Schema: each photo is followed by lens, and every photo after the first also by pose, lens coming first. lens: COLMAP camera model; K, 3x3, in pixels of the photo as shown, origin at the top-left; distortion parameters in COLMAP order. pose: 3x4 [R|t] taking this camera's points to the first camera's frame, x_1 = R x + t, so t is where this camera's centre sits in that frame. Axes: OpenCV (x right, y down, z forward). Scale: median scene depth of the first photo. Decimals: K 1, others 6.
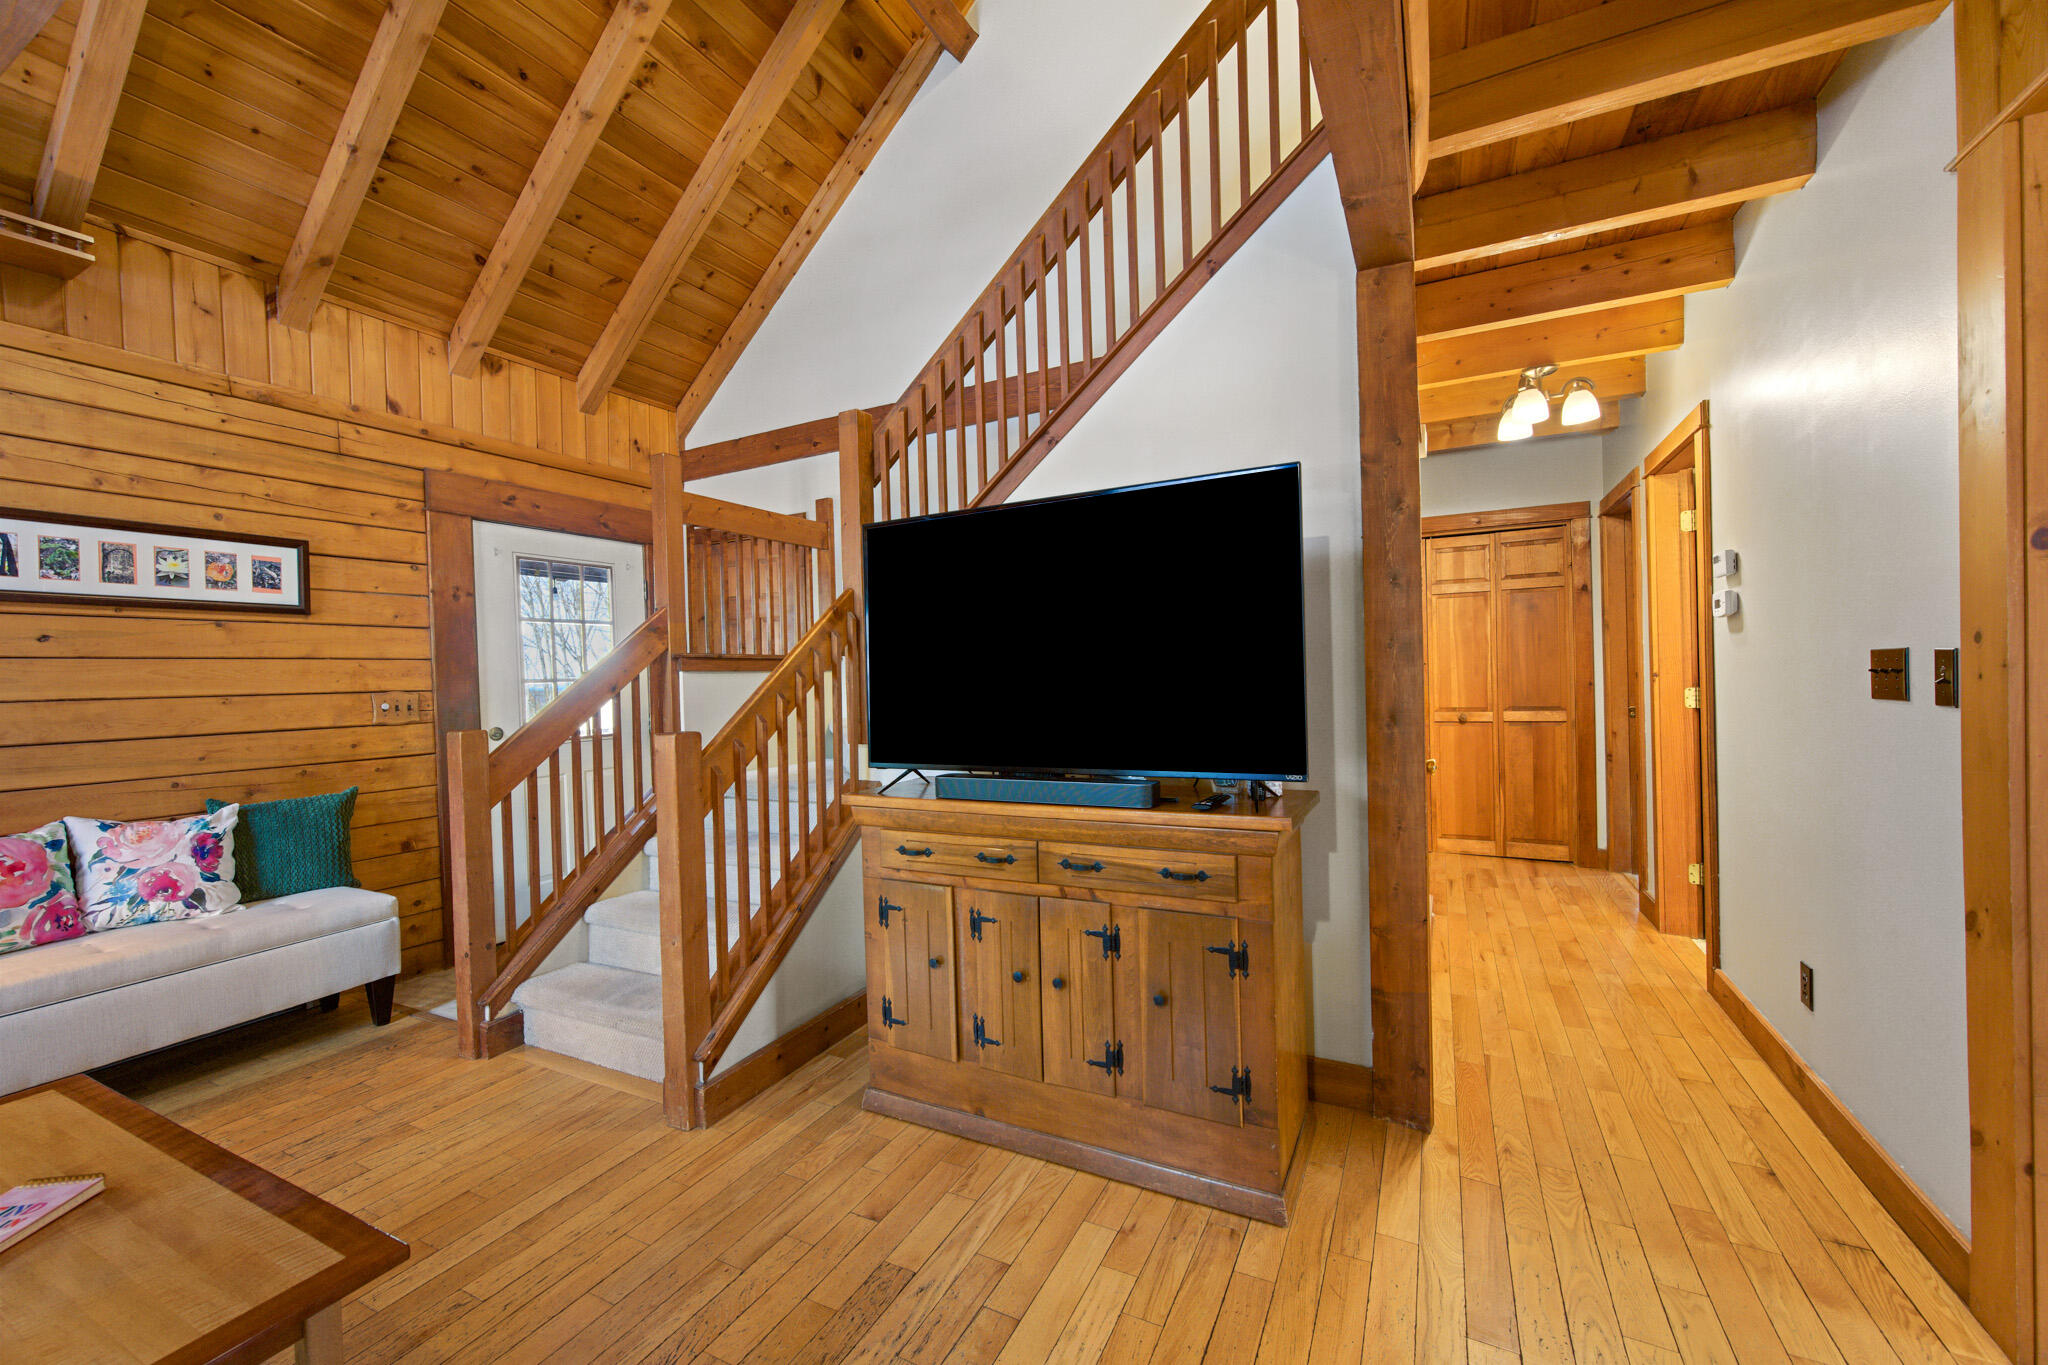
lens RADIAL K [[821.0, 0, 1023.7], [0, 821.0, 678.6], [0, 0, 1]] dist [-0.003244, 0.001030]
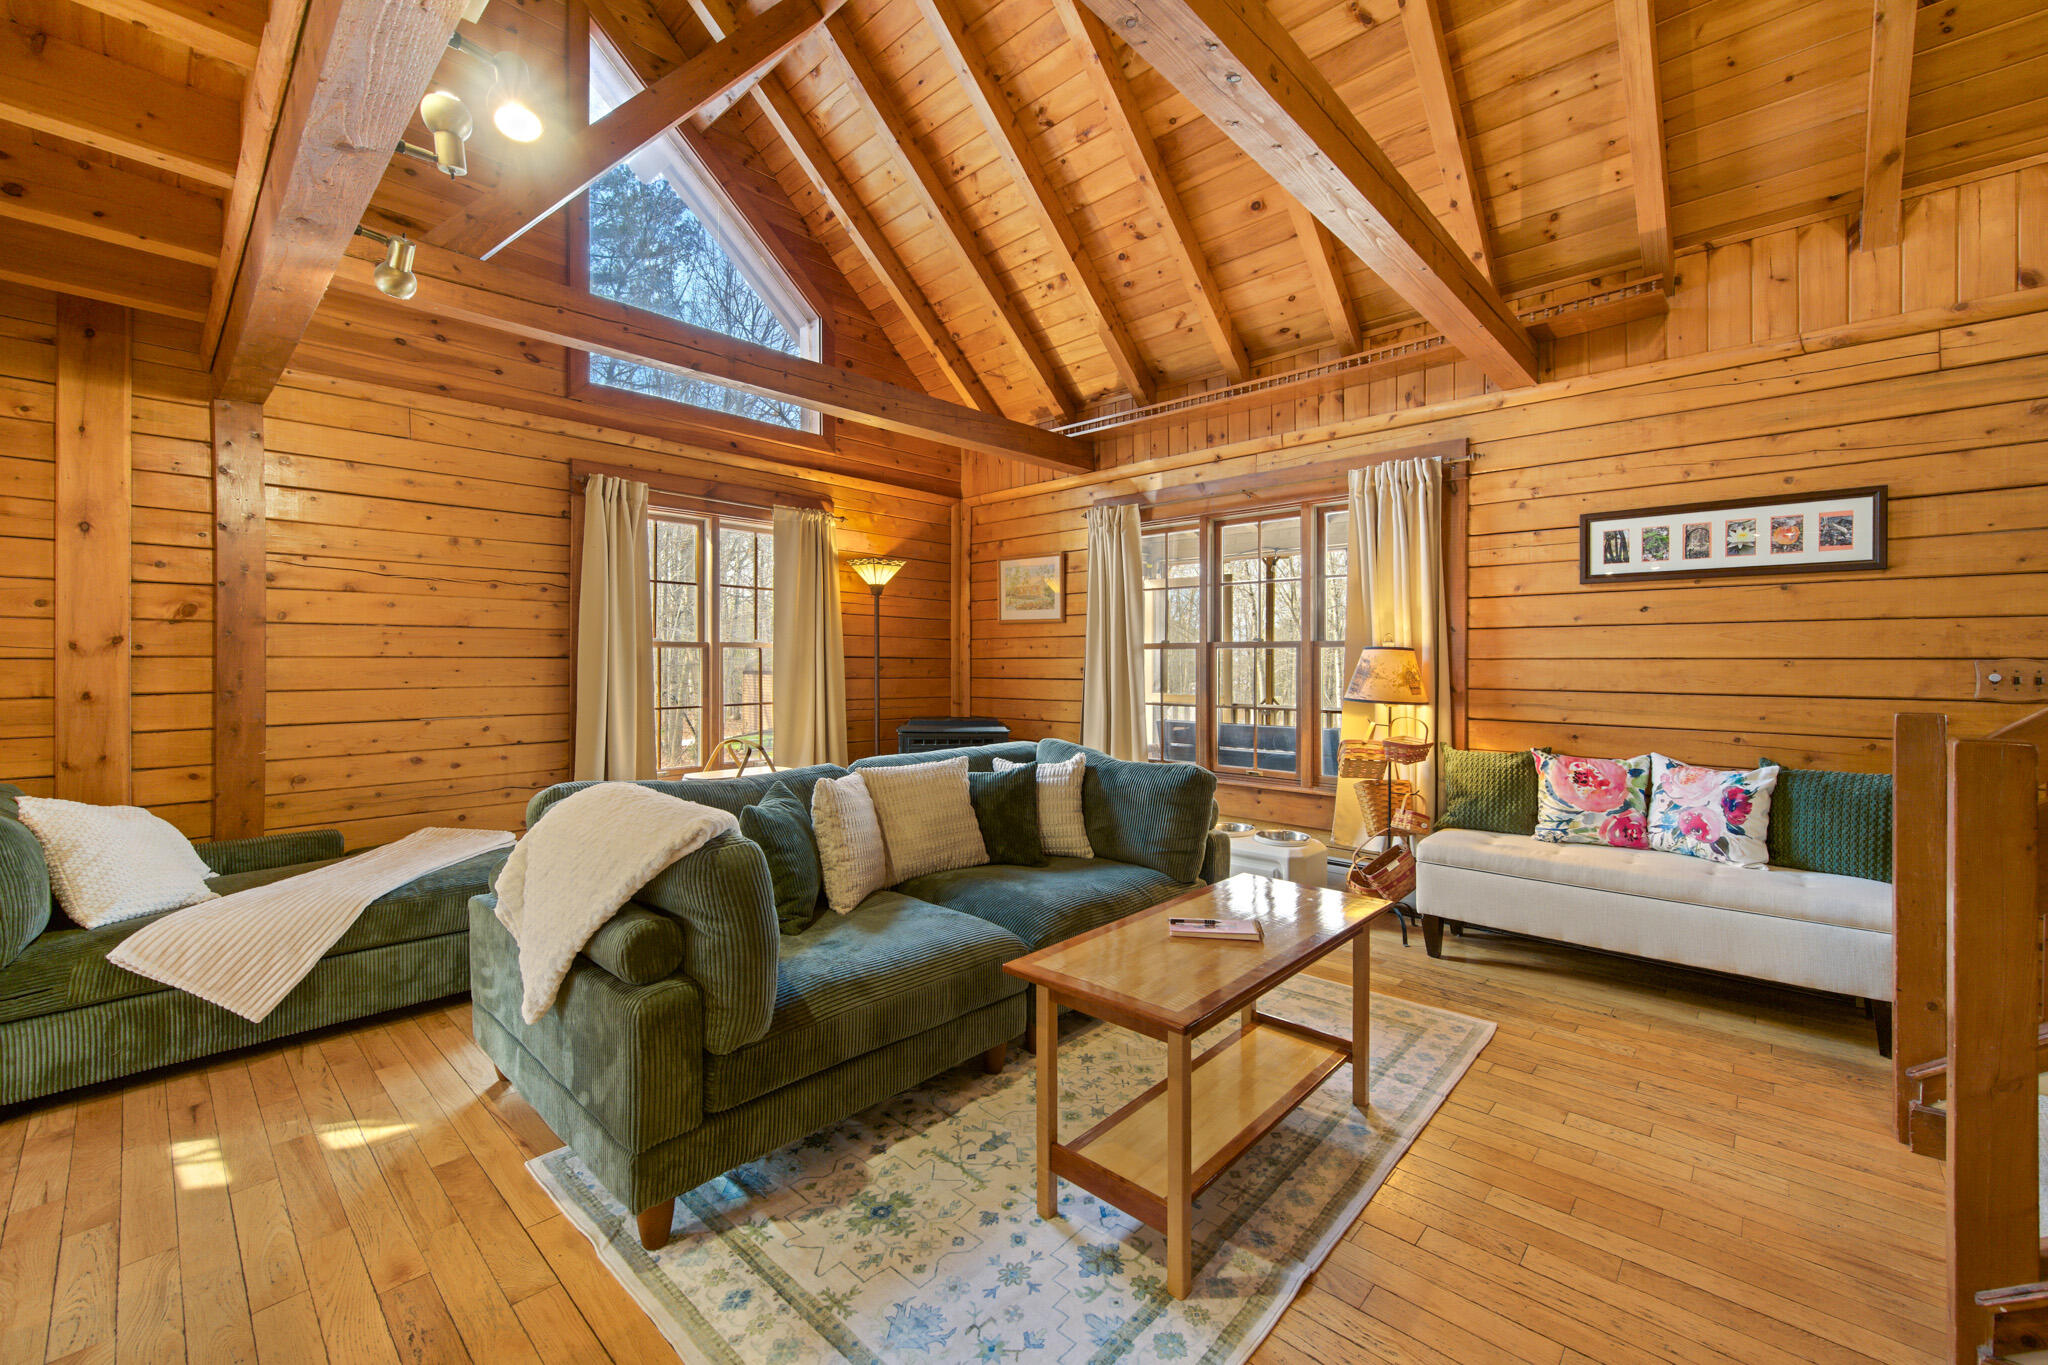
lens RADIAL K [[821.0, 0, 1027.6], [0, 821.0, 661.3], [0, 0, 1]] dist [-0.003244, 0.001030]
pose [[-0.269904, 0.029660, -0.962430, 0.264493], [0.002961, 0.999546, 0.029974, -0.009090], [0.962883, 0.005240, -0.269870, 0.402857]]
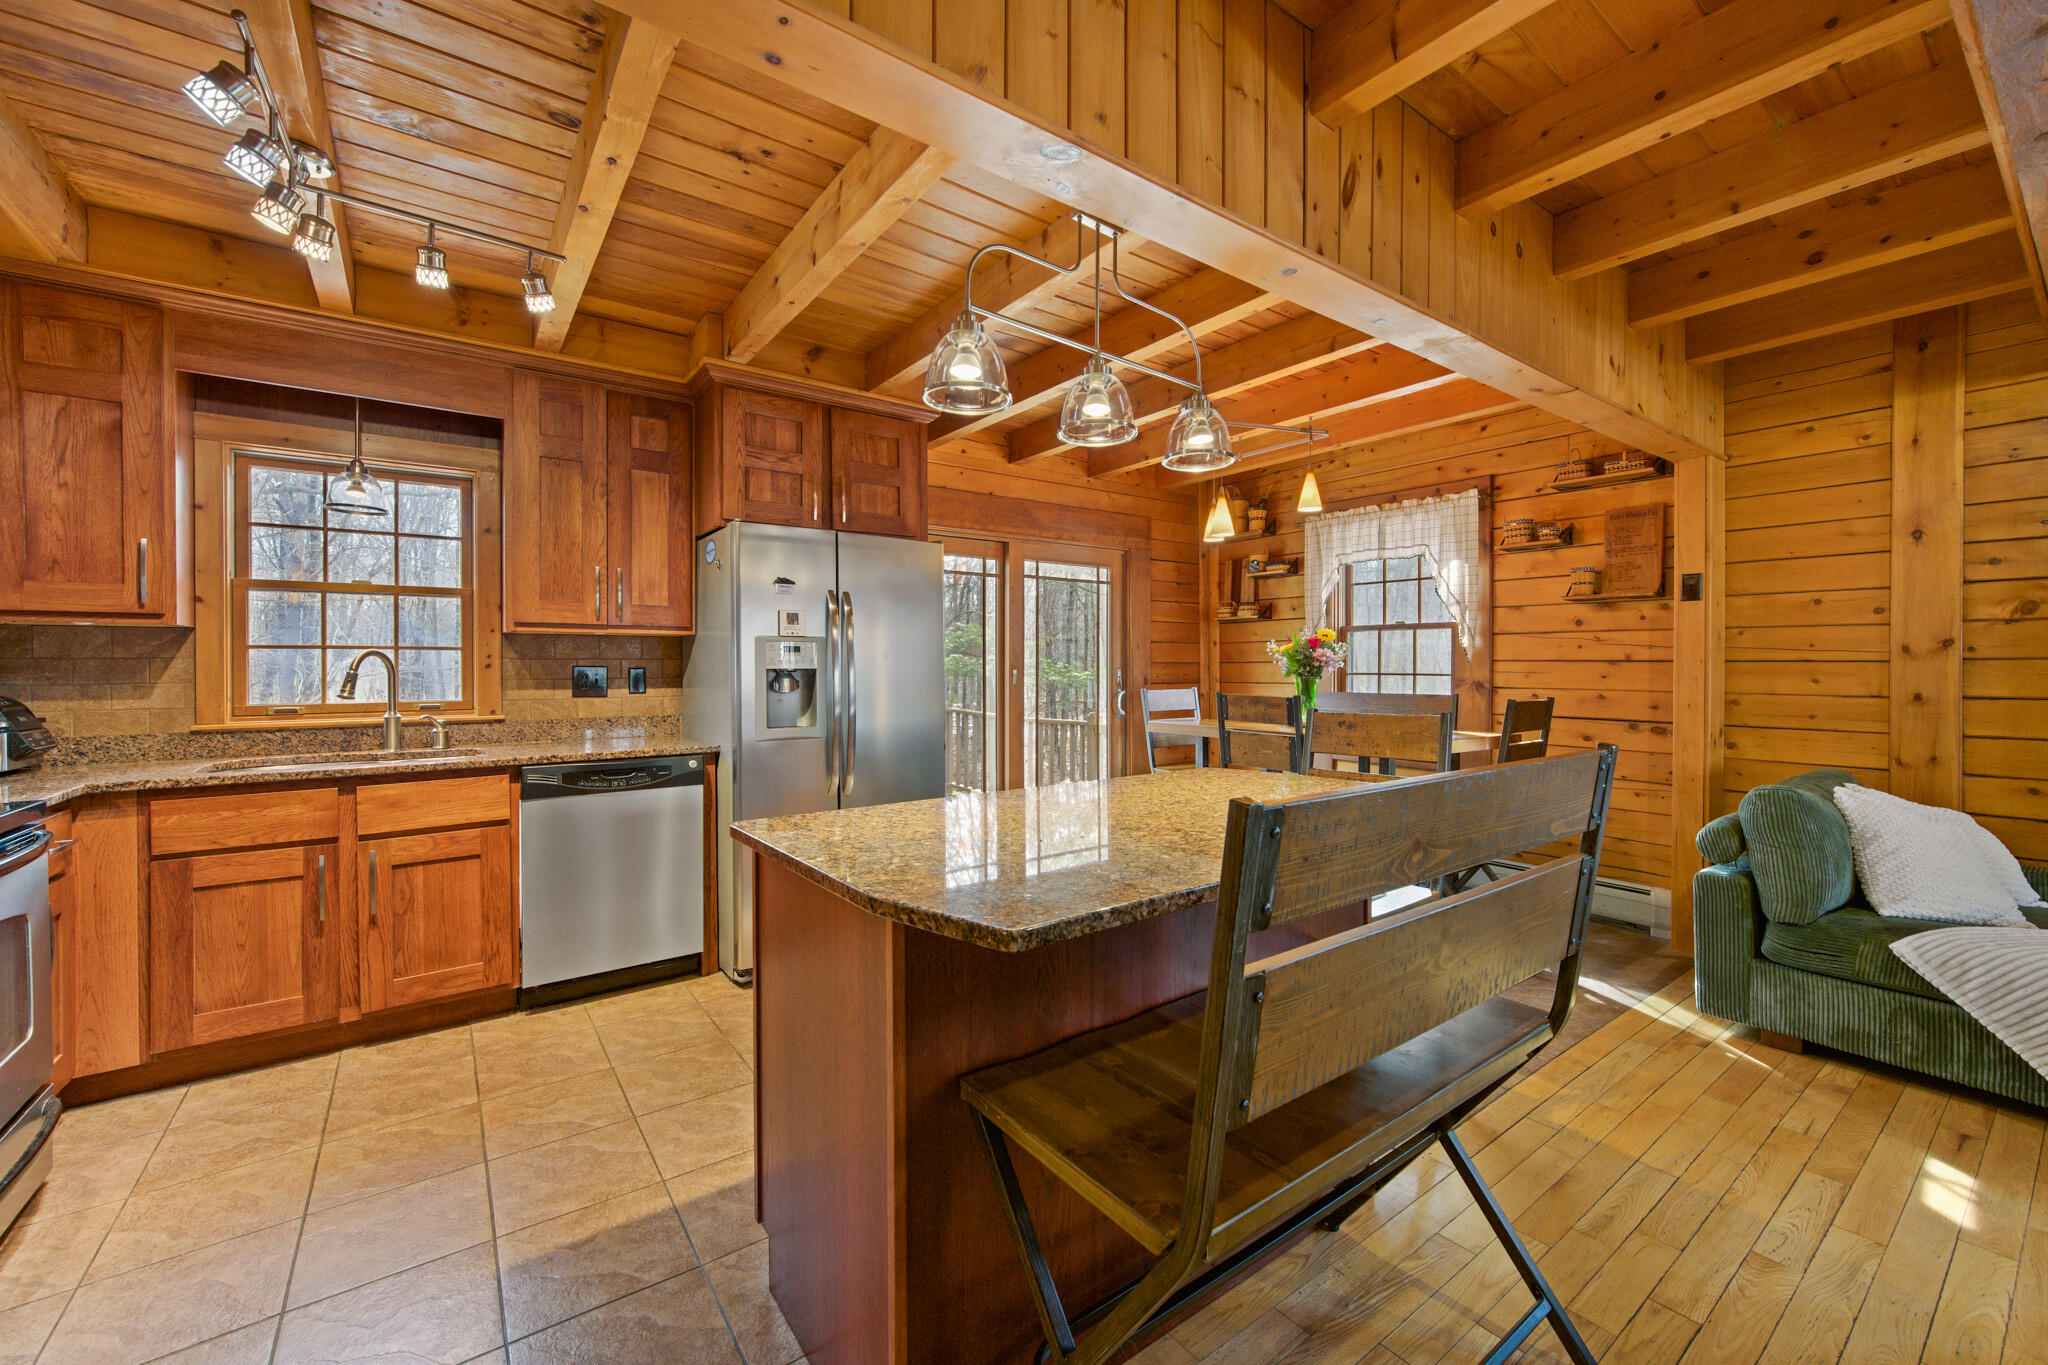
lens RADIAL K [[821.0, 0, 1027.0], [0, 821.0, 670.0], [0, 0, 1]] dist [-0.003244, 0.001030]
pose [[-0.892262, 0.028067, 0.450645, 0.146798], [0.030022, 0.999545, -0.002811, -0.005801], [-0.450519, 0.011021, -0.892699, 0.465486]]
